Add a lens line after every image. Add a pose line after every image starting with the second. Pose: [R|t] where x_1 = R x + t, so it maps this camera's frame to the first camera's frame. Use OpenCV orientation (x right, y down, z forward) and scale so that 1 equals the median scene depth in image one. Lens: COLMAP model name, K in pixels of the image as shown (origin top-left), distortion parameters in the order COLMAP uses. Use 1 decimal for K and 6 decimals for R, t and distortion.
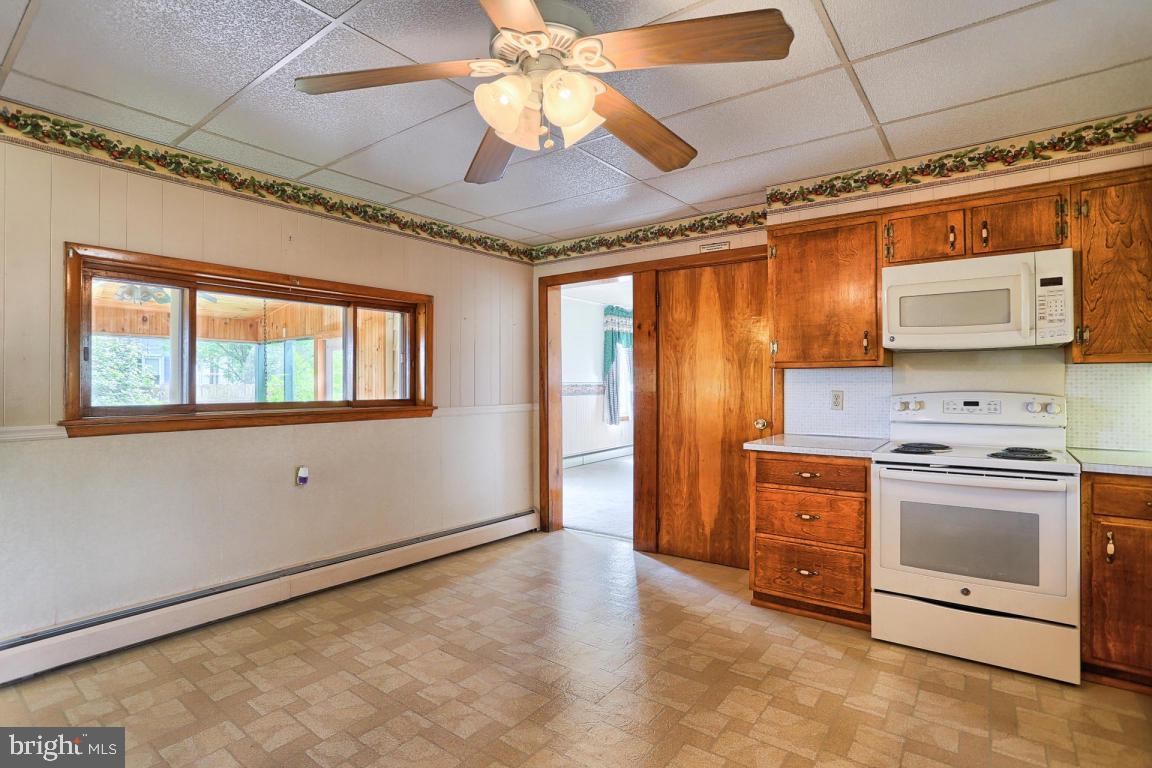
lens RADIAL K [[566.8, 0, 584.2], [0, 566.8, 383.1], [0, 0, 1]] dist [-0.050148, 0.021623]
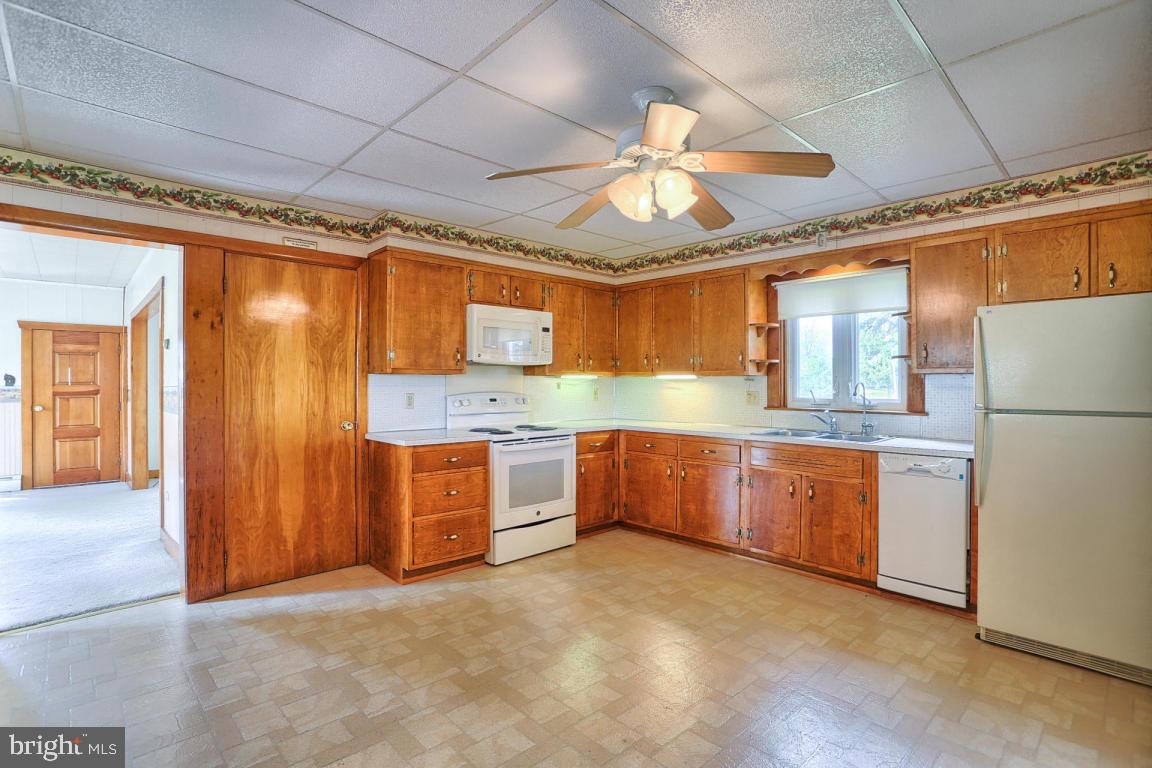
lens RADIAL K [[547.0, 0, 589.8], [0, 547.0, 381.3], [0, 0, 1]] dist [-0.064410, 0.020680]
pose [[0.172456, 0.006726, 0.984994, -0.683362], [-0.001132, 0.999977, -0.006631, -0.004344], [-0.985016, 0.000028, 0.172460, 0.437579]]
